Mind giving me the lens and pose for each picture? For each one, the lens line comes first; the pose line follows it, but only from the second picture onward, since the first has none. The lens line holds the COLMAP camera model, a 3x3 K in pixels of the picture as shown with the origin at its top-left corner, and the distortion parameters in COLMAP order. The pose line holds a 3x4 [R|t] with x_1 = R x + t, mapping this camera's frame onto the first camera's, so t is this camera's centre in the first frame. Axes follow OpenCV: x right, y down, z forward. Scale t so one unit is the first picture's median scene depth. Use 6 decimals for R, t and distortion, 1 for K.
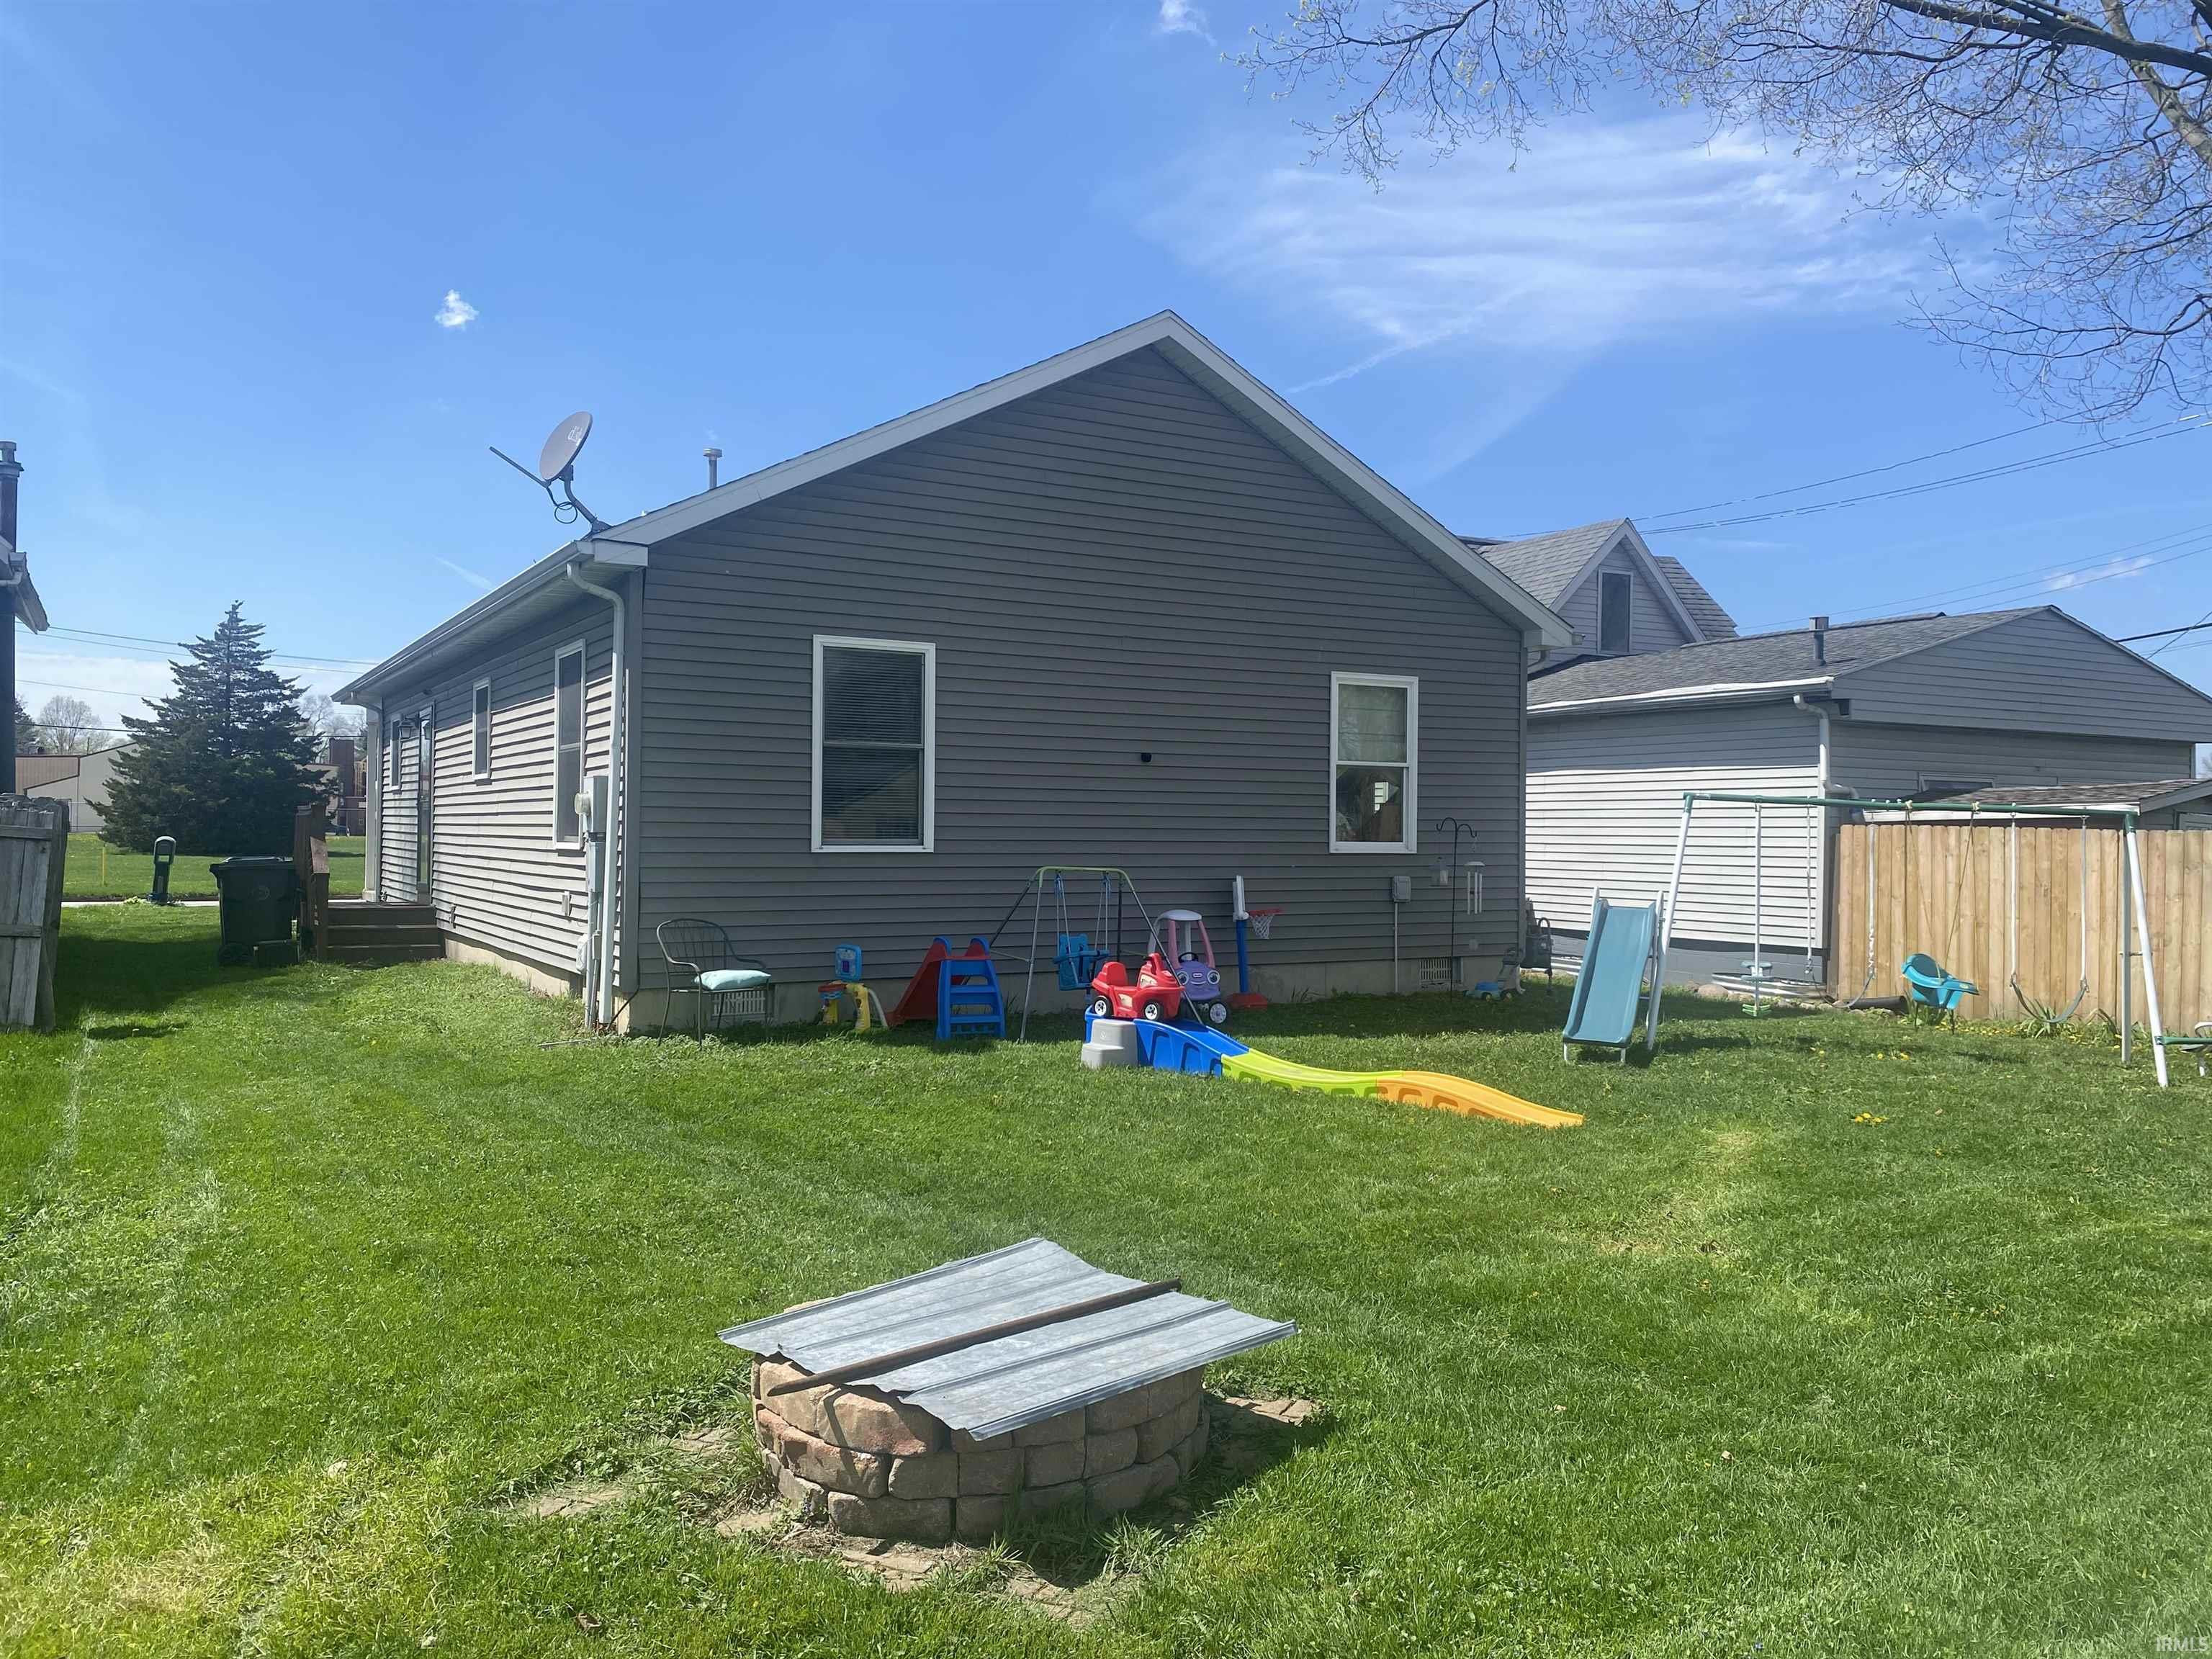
lens RADIAL K [[1688.7, 0, 1104.4], [0, 1688.7, 761.4], [0, 0, 1]] dist [0.000090, -0.002317]
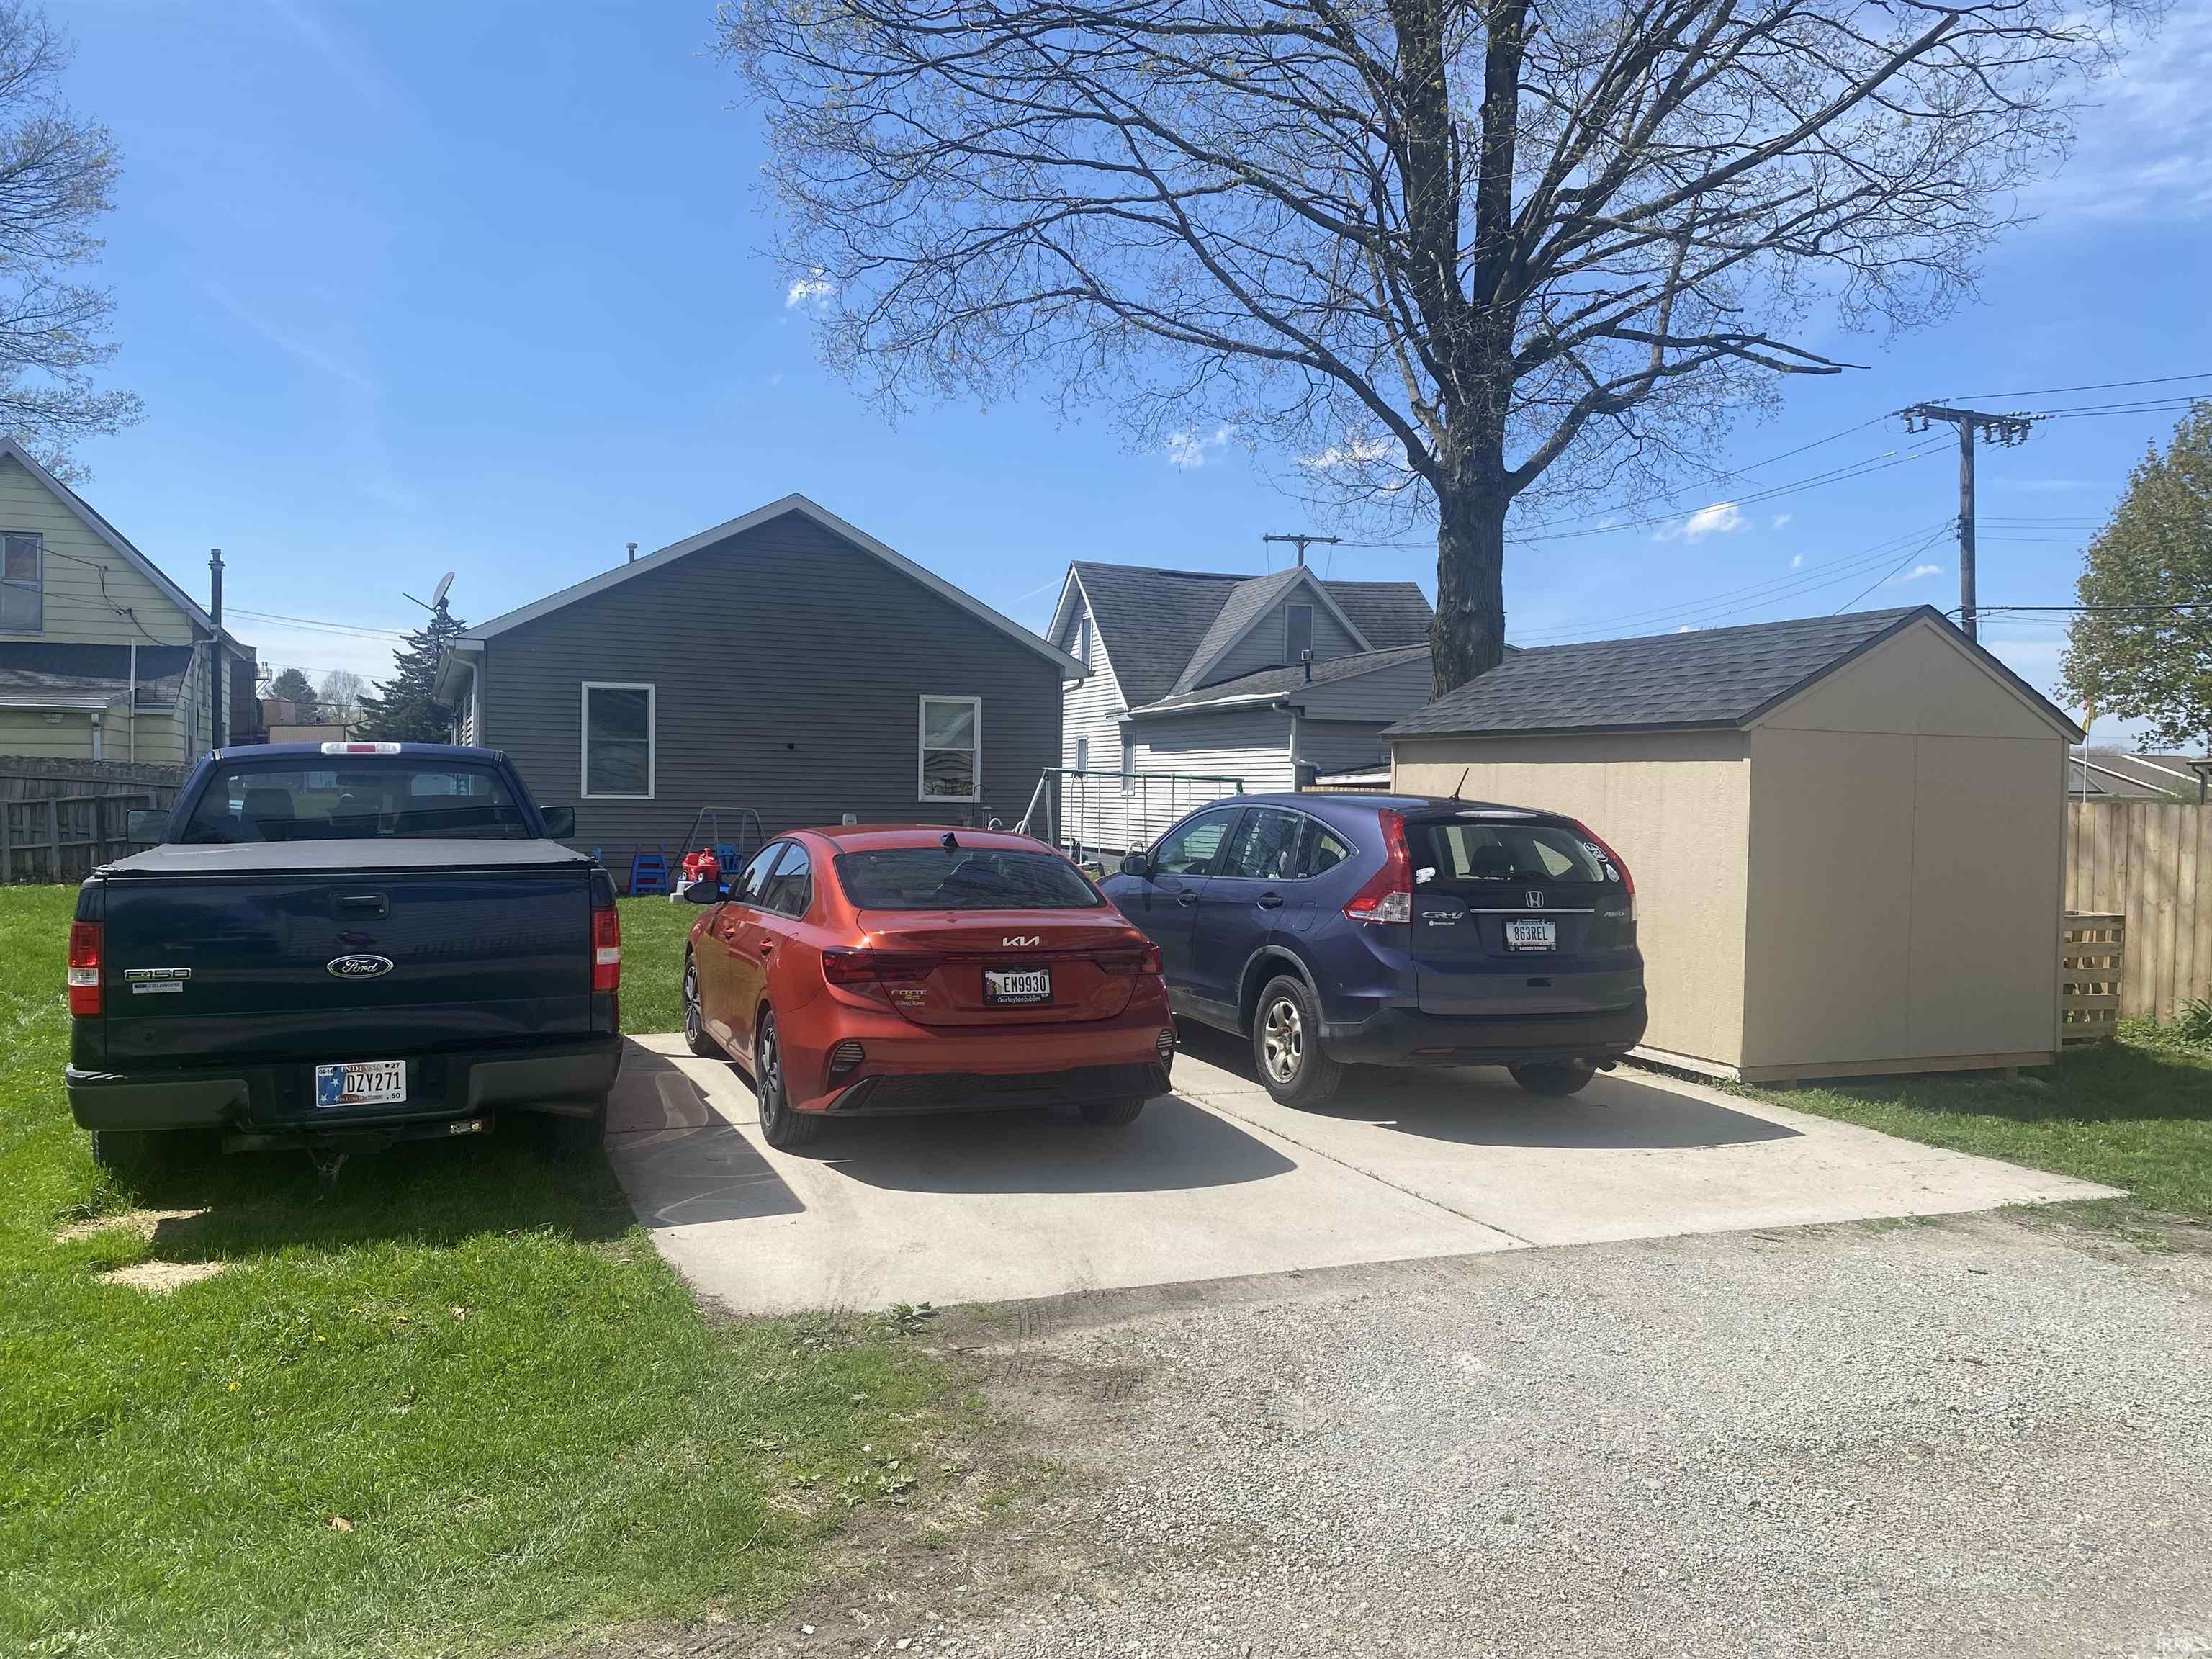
lens RADIAL K [[1692.5, 0, 1106.0], [0, 1692.5, 829.5], [0, 0, 1]] dist [0.077899, -0.088602]
pose [[0.989586, 0.007878, -0.143729, 0.554804], [0.000990, 0.998105, 0.061523, -0.022199], [0.143941, -0.061024, 0.987703, -0.647766]]
